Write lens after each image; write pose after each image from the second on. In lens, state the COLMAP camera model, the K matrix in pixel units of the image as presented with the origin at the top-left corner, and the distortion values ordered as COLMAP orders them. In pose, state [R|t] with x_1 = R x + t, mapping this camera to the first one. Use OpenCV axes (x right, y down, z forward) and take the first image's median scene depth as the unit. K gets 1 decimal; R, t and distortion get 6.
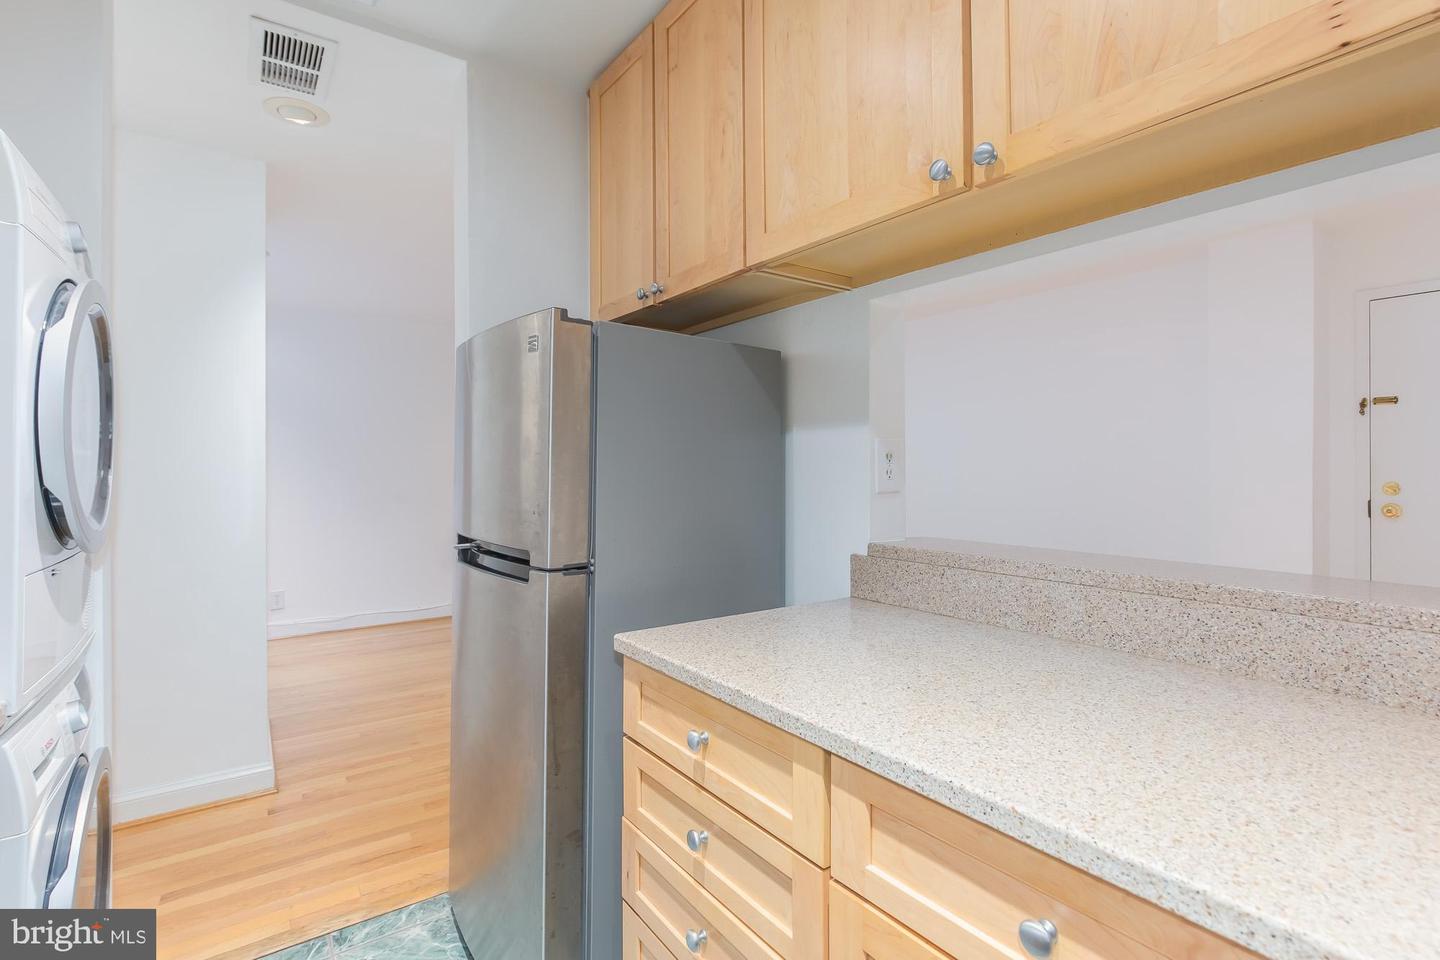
lens RADIAL K [[669.6, 0, 717.8], [0, 669.6, 461.7], [0, 0, 1]] dist [-0.016162, 0.006479]
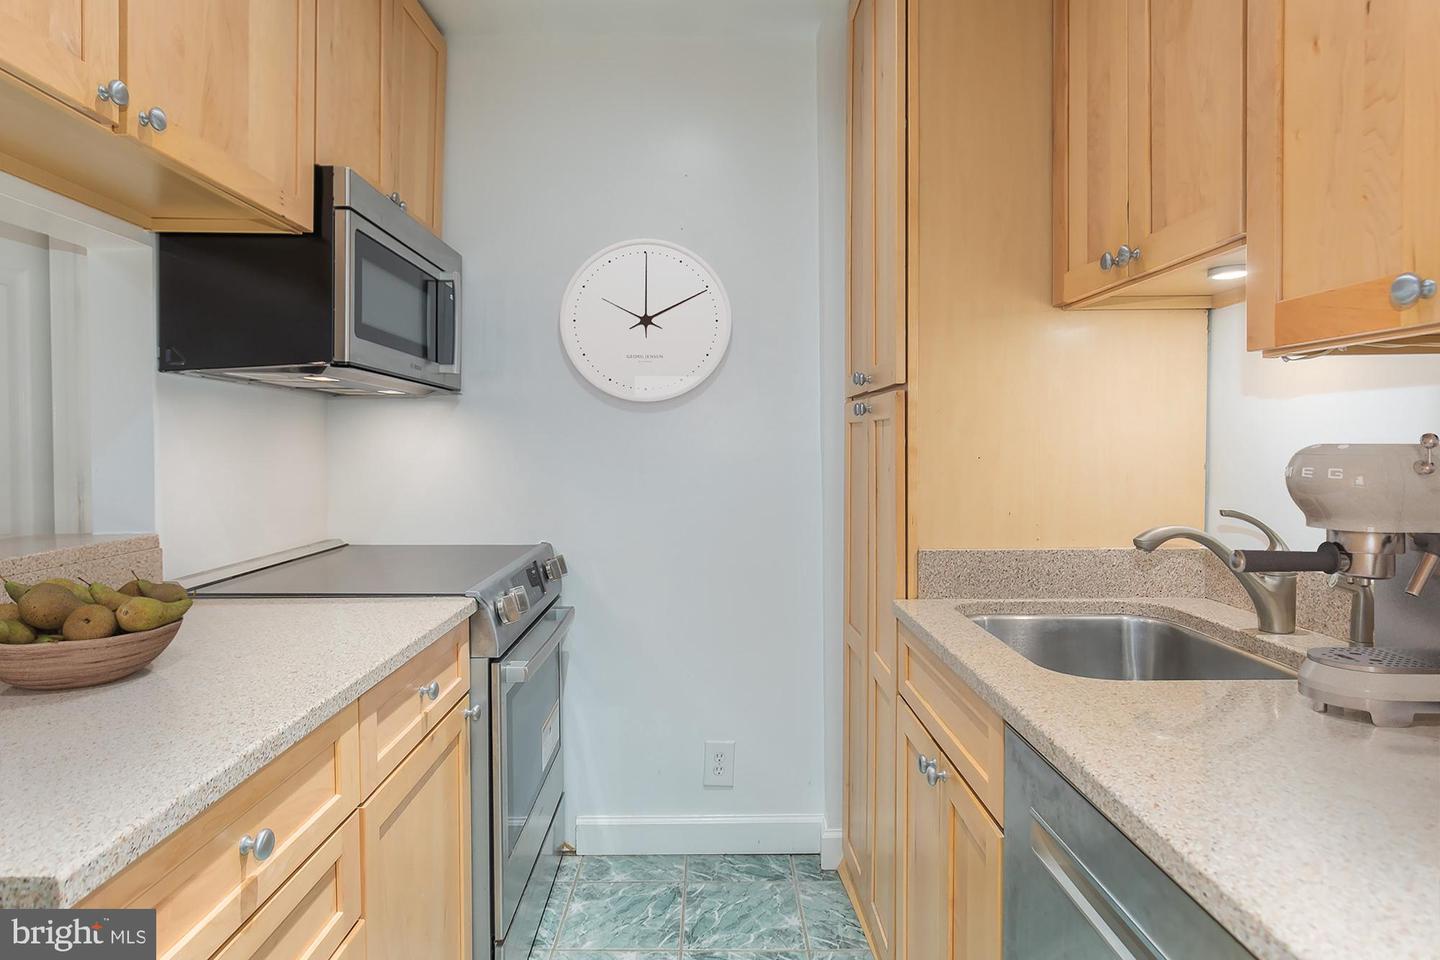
lens RADIAL K [[836.6, 0, 723.6], [0, 836.6, 449.3], [0, 0, 1]] dist [-0.000296, -0.000695]
pose [[-0.820869, 0.000088, 0.571116, -0.672658], [-0.000227, 1.000000, -0.000481, 0.011165], [-0.571116, -0.000525, -0.820869, 1.062791]]
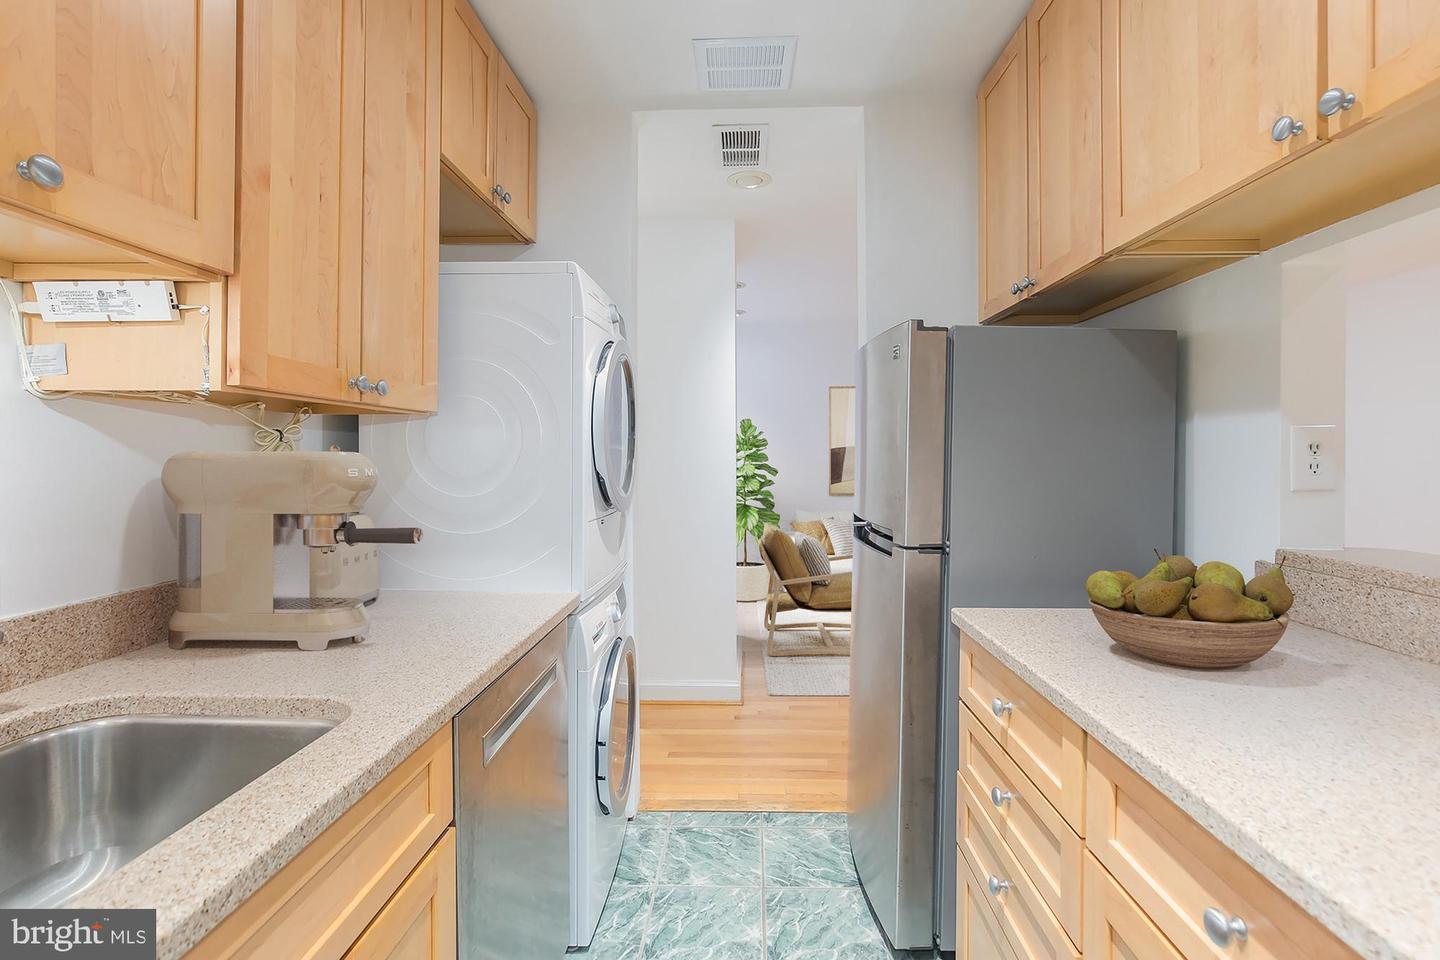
lens RADIAL K [[681.7, 0, 733.2], [0, 681.7, 454.6], [0, 0, 1]] dist [-0.014905, 0.006972]
pose [[0.798213, 0.002522, -0.602370, 0.217302], [0.004749, 0.999934, 0.010480, -0.012729], [0.602357, -0.011226, 0.798148, -0.121330]]
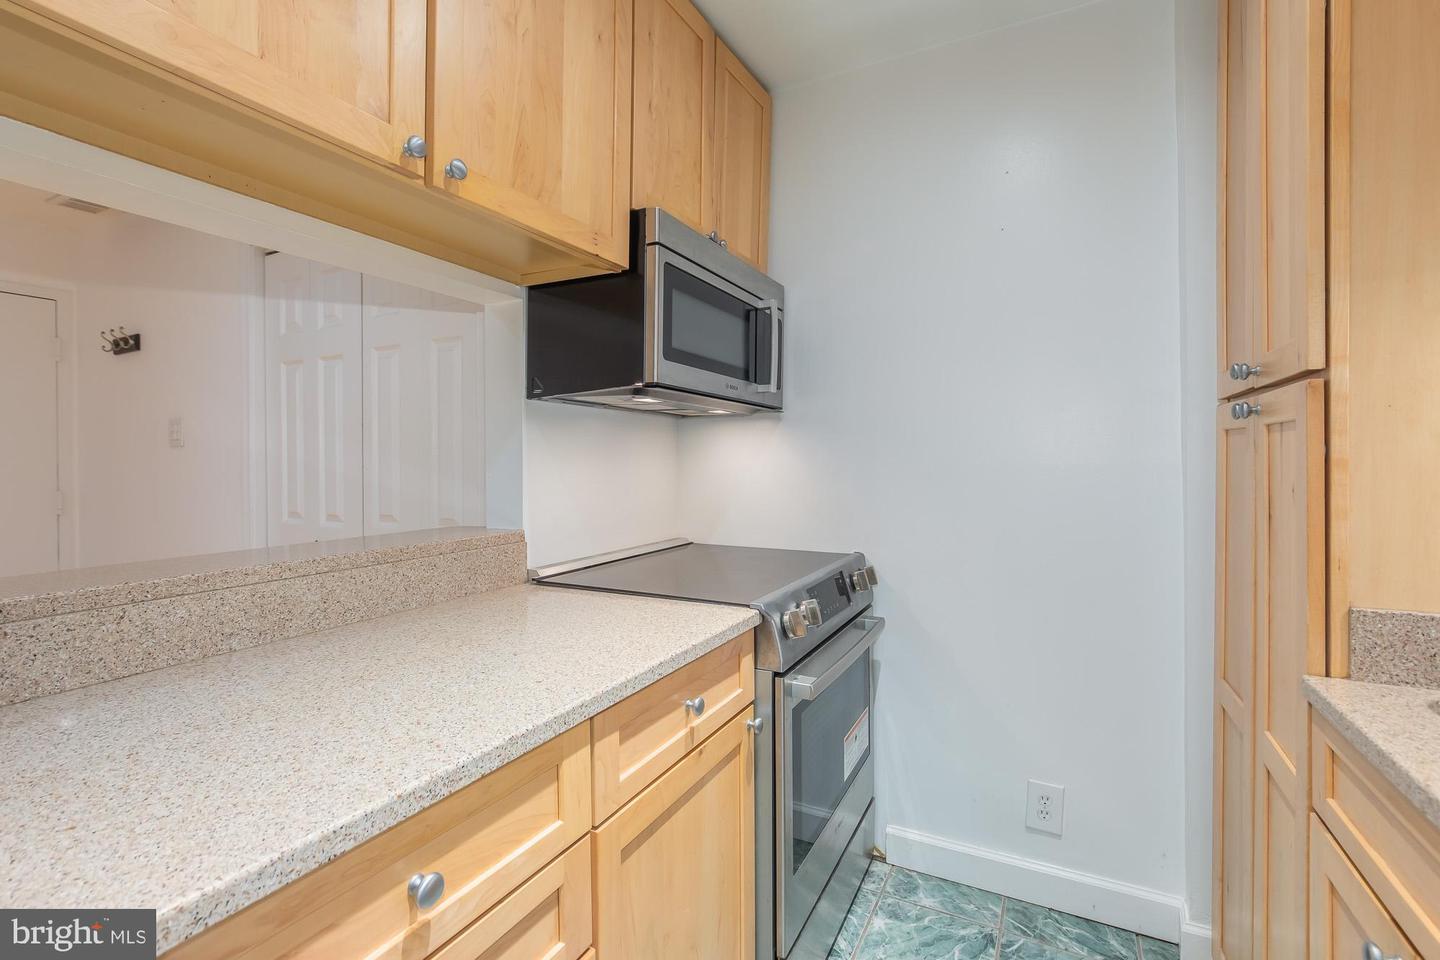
lens RADIAL K [[668.2, 0, 700.7], [0, 668.2, 460.8], [0, 0, 1]] dist [-0.014821, 0.005702]
pose [[-0.433059, 0.001427, 0.901365, -0.524303], [-0.002230, 0.999994, -0.002654, 0.011905], [-0.901363, -0.003159, -0.433053, 0.773696]]
